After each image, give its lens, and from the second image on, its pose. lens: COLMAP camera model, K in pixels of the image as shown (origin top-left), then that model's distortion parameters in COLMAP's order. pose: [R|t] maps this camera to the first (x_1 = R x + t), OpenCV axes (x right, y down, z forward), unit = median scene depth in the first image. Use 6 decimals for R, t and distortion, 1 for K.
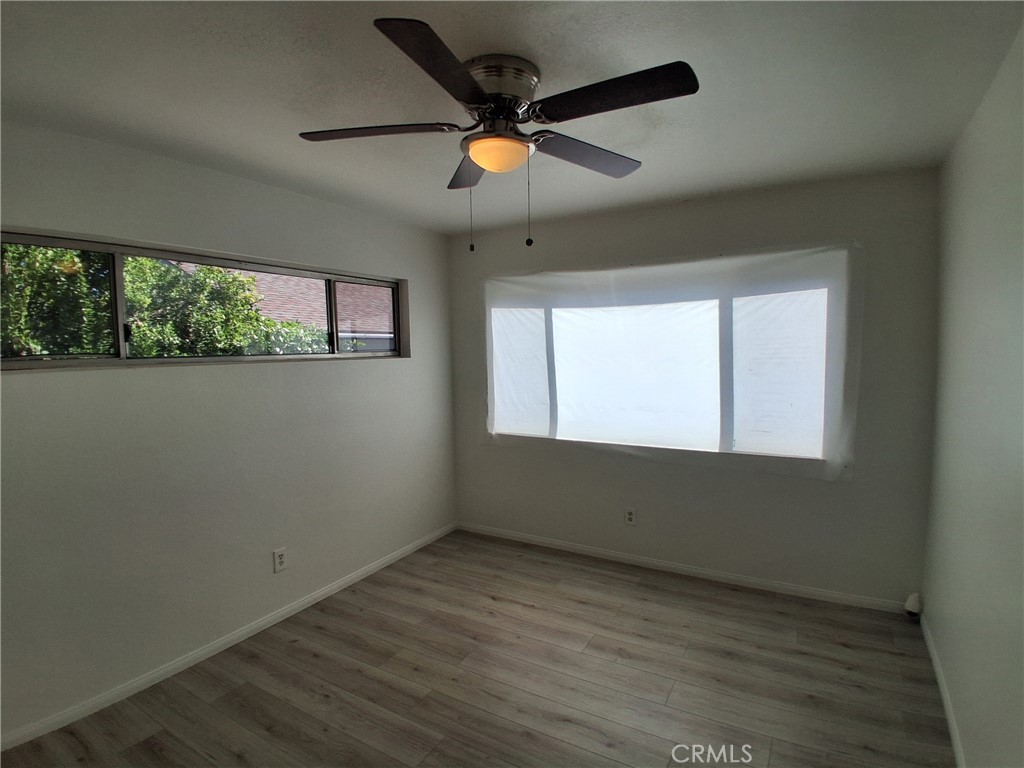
lens RADIAL K [[508.0, 0, 518.4], [0, 508.0, 392.4], [0, 0, 1]] dist [0.022360, -0.057623]
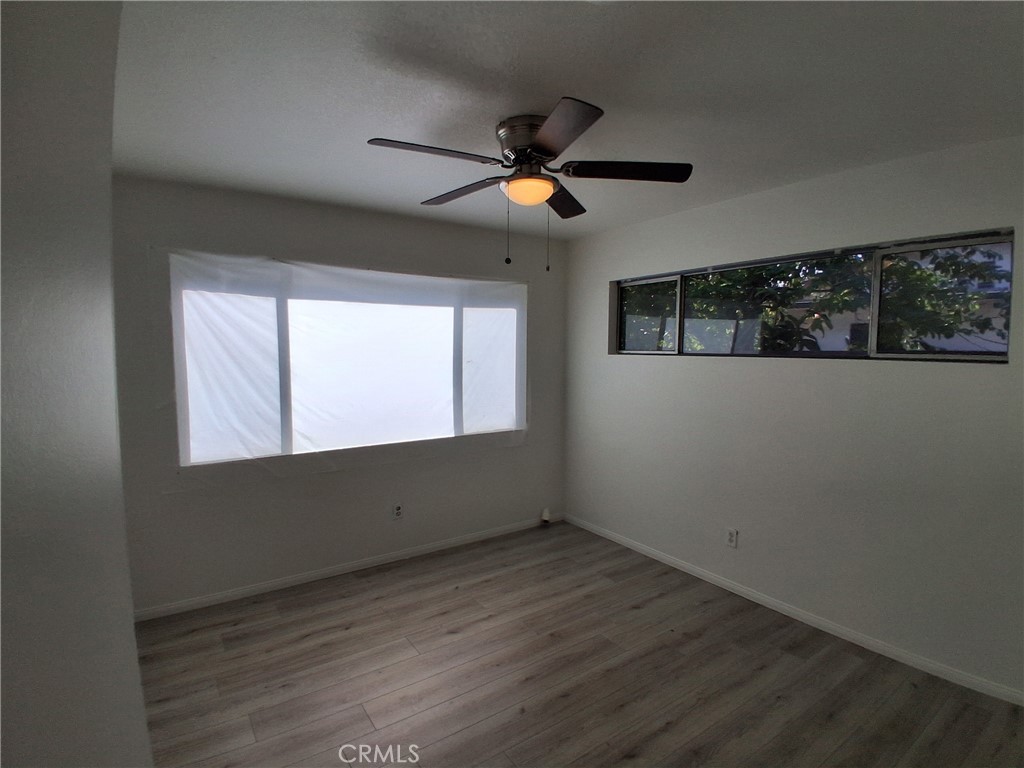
lens RADIAL K [[508.0, 0, 518.4], [0, 508.0, 392.4], [0, 0, 1]] dist [0.022360, -0.057623]
pose [[0.430125, -0.060107, 0.900766, -0.613348], [0.066436, 0.997183, 0.034817, -0.018929], [-0.900321, 0.044867, 0.432907, 0.353099]]
